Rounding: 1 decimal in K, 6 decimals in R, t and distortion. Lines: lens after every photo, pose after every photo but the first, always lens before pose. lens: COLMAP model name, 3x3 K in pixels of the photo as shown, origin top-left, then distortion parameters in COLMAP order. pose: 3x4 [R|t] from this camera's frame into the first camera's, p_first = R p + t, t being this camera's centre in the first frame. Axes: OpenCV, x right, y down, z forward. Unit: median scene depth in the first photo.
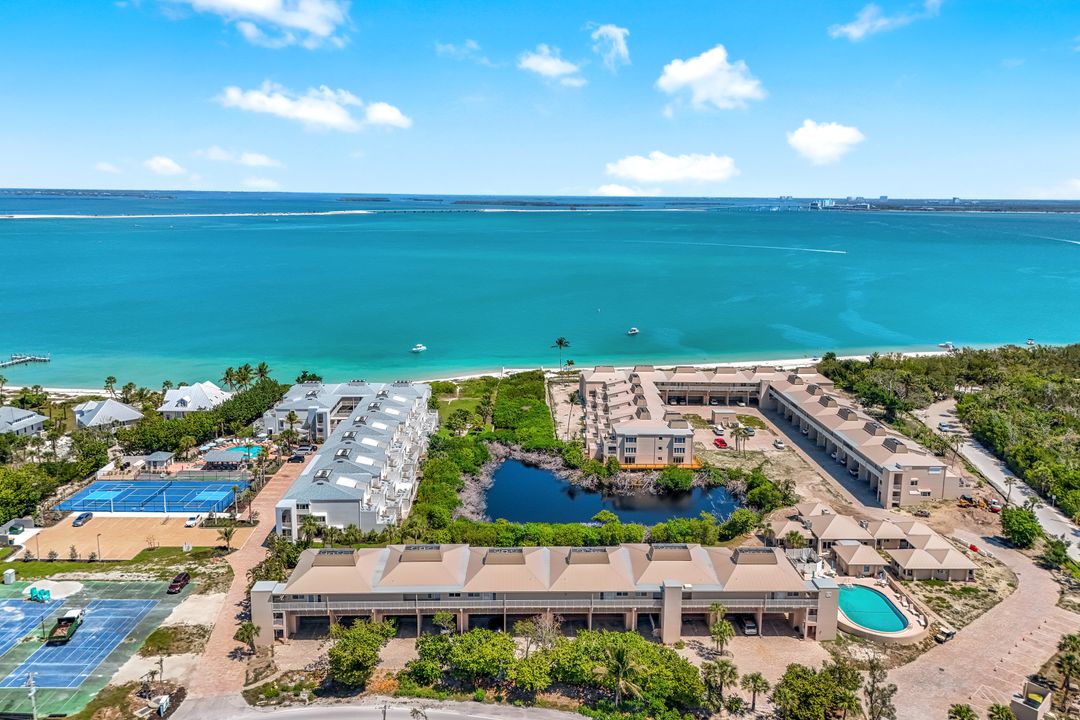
lens RADIAL K [[786.6, 0, 540.0], [0, 786.6, 360.0], [0, 0, 1]] dist [-0.003868, -0.000342]
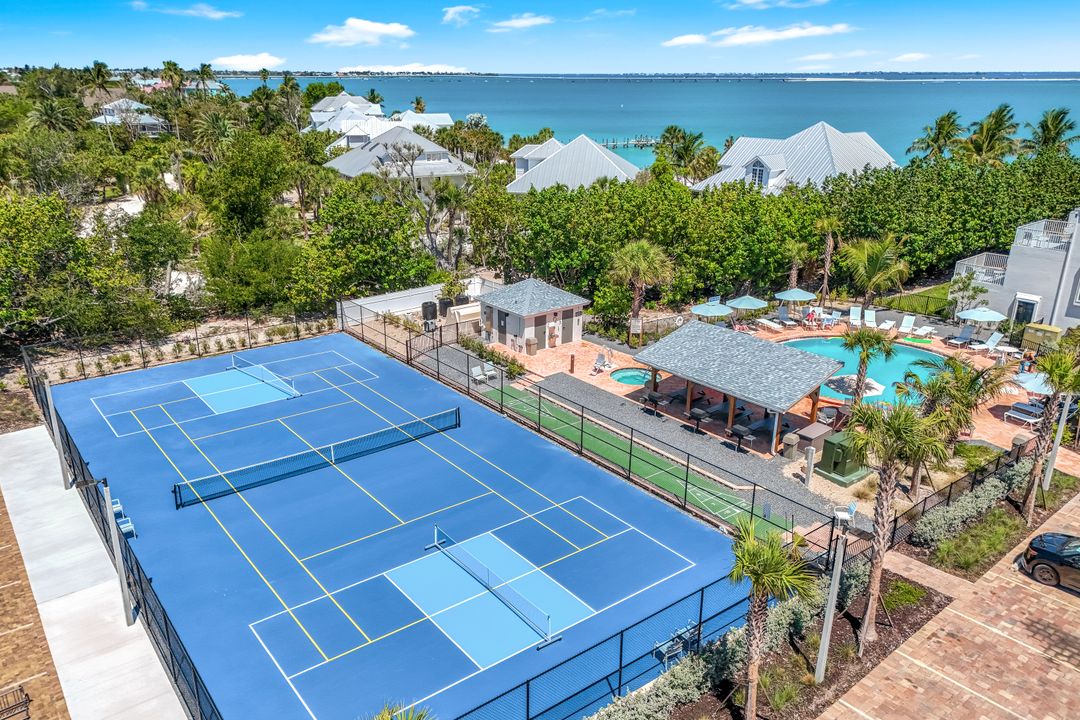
lens RADIAL K [[786.6, 0, 540.0], [0, 786.6, 360.0], [0, 0, 1]] dist [-0.003868, -0.000342]
pose [[0.602065, 0.245157, -0.759879, -0.281511], [-0.154709, 0.969479, 0.190200, 0.092078], [0.783316, 0.003048, 0.621617, 0.837525]]
